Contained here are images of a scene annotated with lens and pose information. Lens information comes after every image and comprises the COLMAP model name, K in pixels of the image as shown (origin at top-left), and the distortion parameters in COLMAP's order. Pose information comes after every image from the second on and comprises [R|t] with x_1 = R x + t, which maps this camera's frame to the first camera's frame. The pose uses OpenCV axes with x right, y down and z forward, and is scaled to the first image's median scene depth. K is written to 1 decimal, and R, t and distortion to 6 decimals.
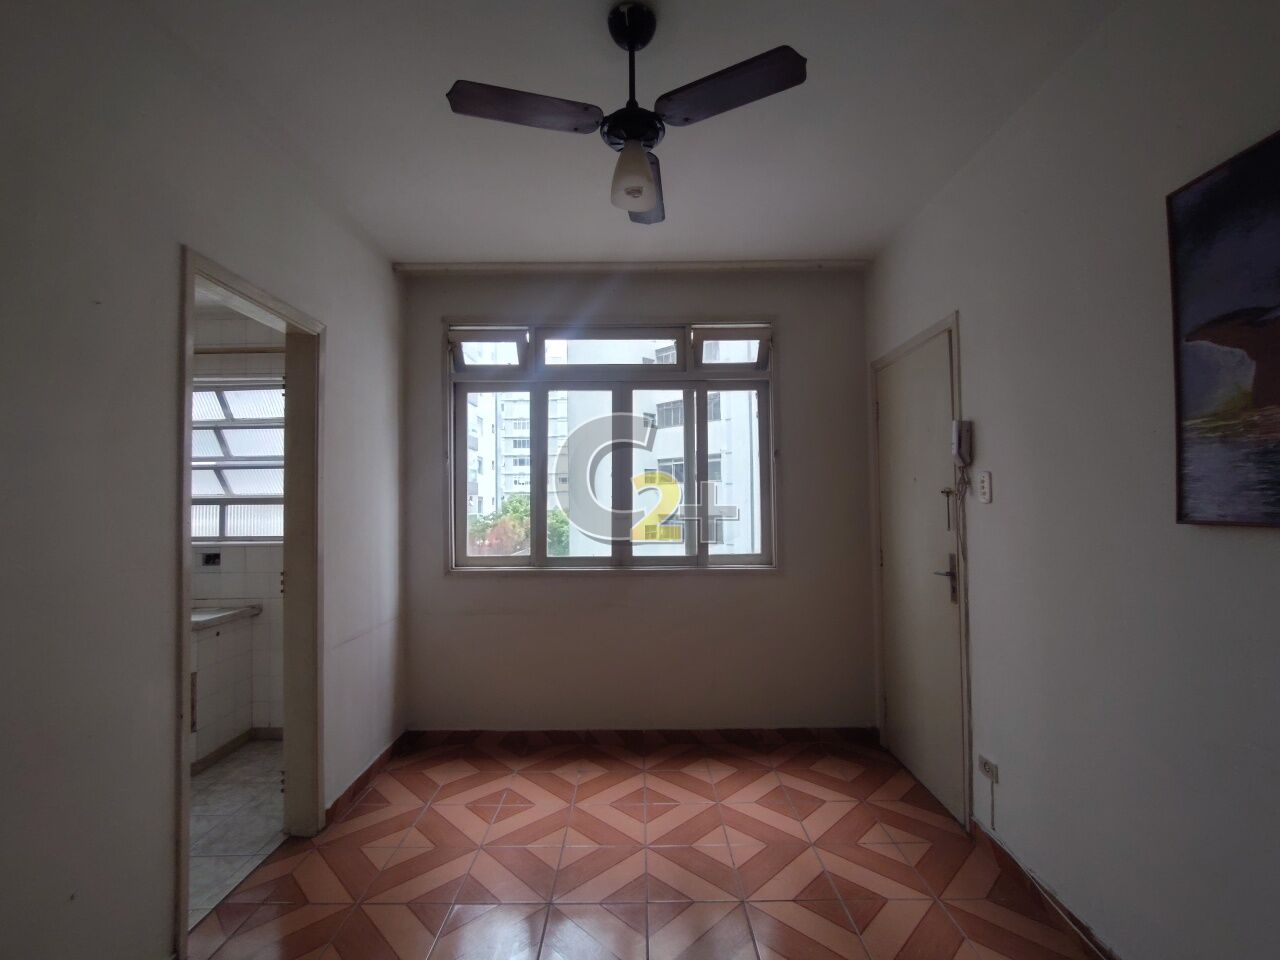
lens RADIAL K [[581.6, 0, 639.3], [0, 581.6, 488.2], [0, 0, 1]] dist [-0.011623, 0.005107]
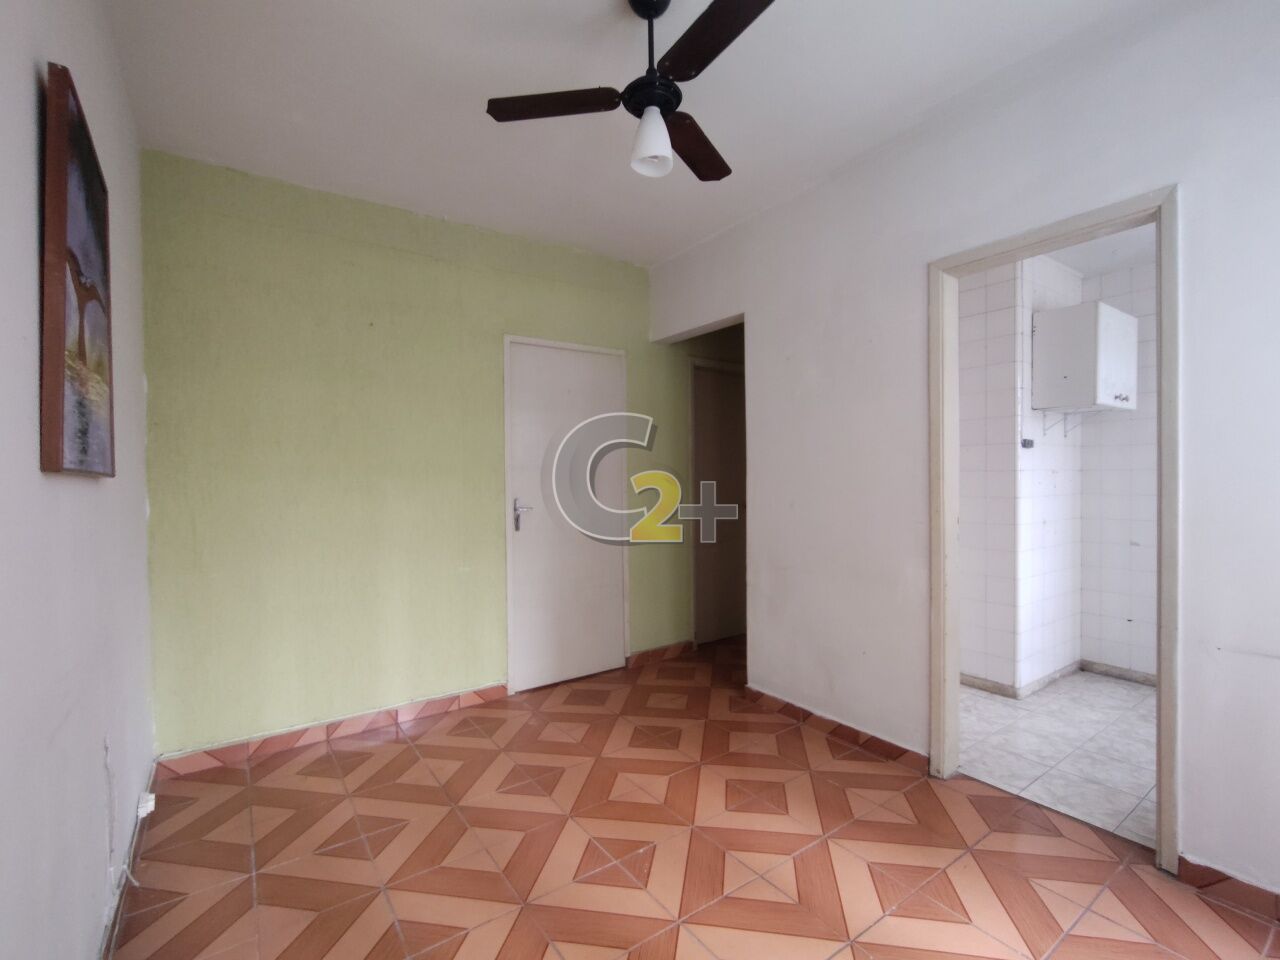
lens RADIAL K [[581.6, 0, 634.2], [0, 581.6, 485.9], [0, 0, 1]] dist [-0.011623, 0.005107]
pose [[-0.821219, 0.027092, -0.569970, 0.332951], [0.037314, 0.999284, -0.006264, 0.052297], [0.569392, -0.026412, -0.821642, 0.948693]]
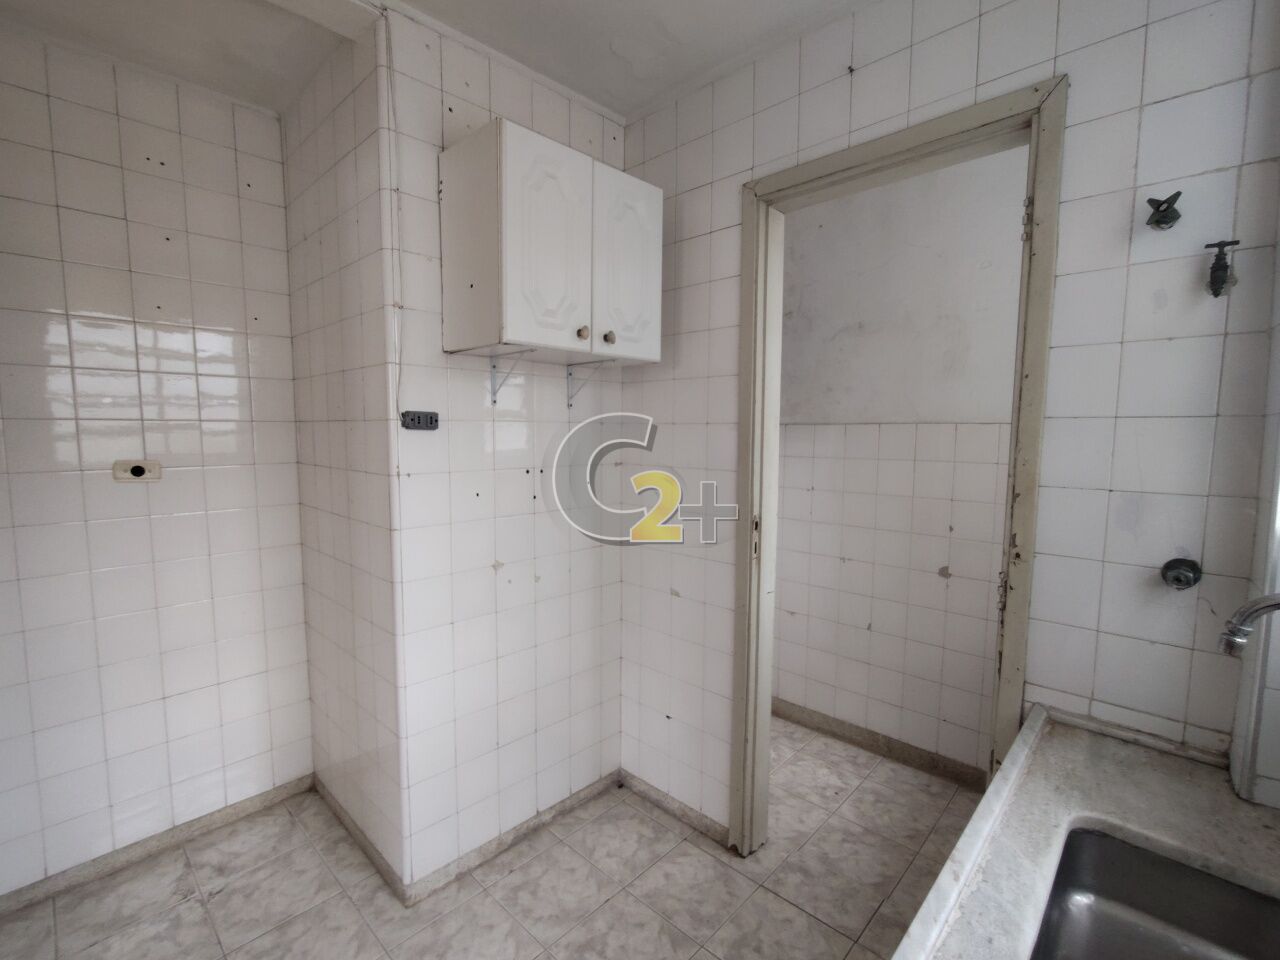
lens RADIAL K [[581.6, 0, 635.4], [0, 581.6, 487.7], [0, 0, 1]] dist [-0.011623, 0.005107]
pose [[-0.695033, 0.076478, -0.714899, -0.583391], [0.027200, 0.996412, 0.080149, 0.020077], [0.718463, 0.036260, -0.694619, 1.000210]]
